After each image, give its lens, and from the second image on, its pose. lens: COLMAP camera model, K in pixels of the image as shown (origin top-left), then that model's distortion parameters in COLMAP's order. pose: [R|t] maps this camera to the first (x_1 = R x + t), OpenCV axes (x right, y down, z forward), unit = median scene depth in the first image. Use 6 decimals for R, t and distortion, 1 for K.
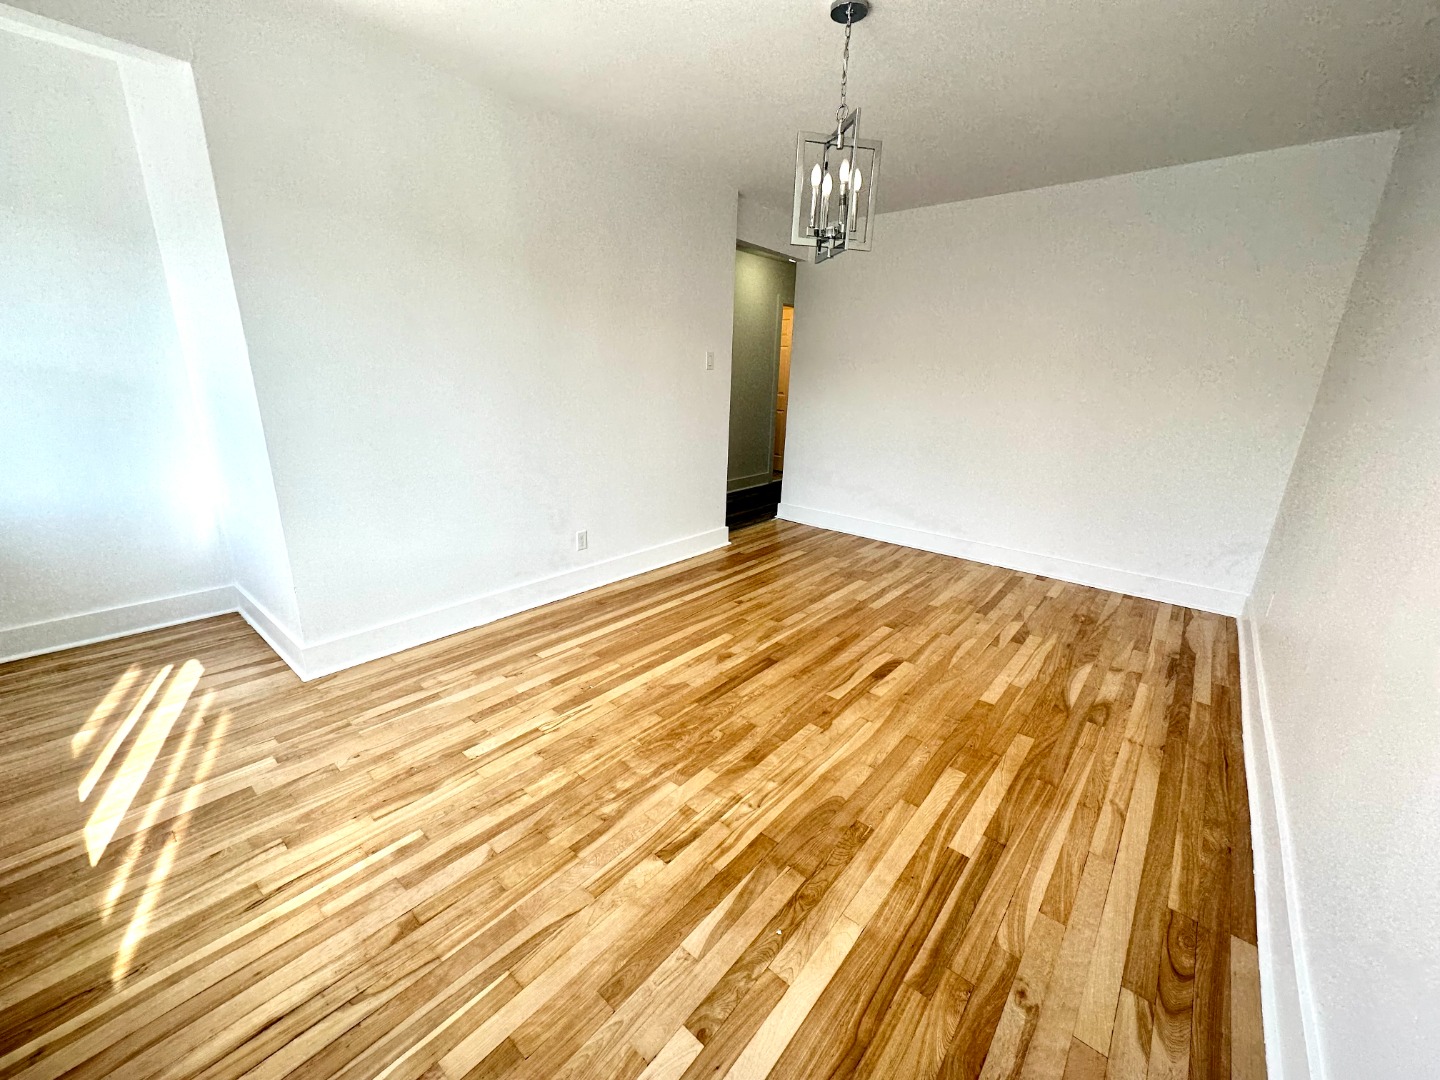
lens RADIAL K [[573.3, 0, 721.3], [0, 573.3, 540.5], [0, 0, 1]] dist [0.000287, -0.000244]
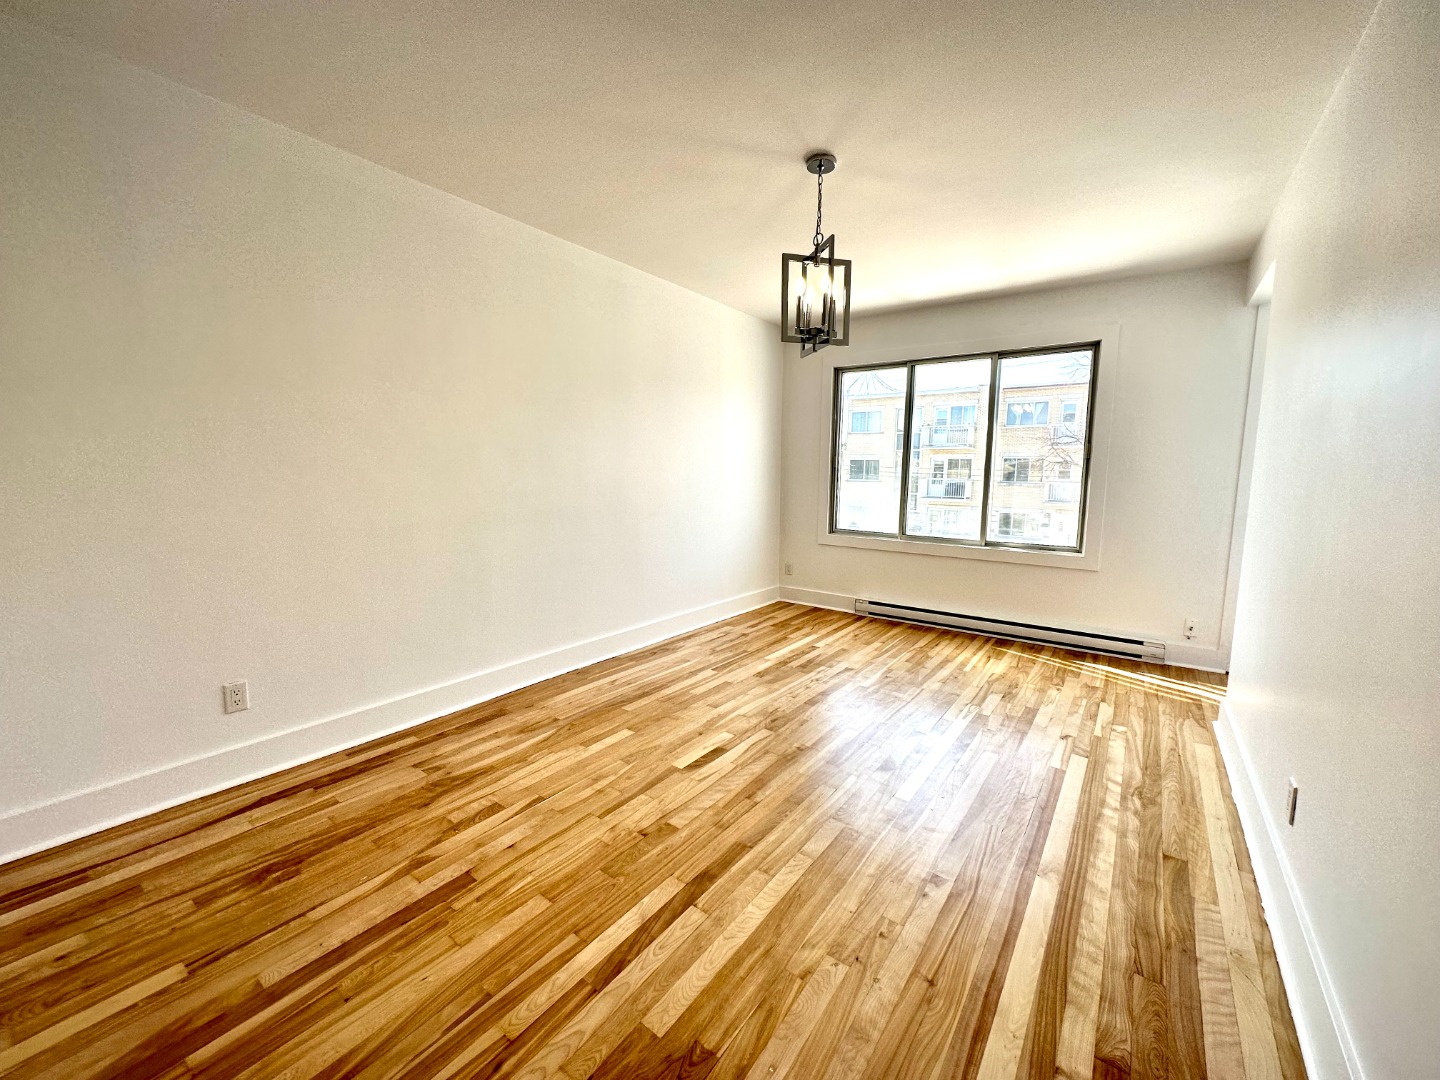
lens RADIAL K [[573.3, 0, 722.9], [0, 573.3, 537.6], [0, 0, 1]] dist [0.000287, -0.000244]
pose [[-0.996709, -0.034986, -0.073125, 0.484365], [-0.061108, 0.916999, 0.394181, -0.646658], [0.053265, 0.397352, -0.916119, 2.393743]]
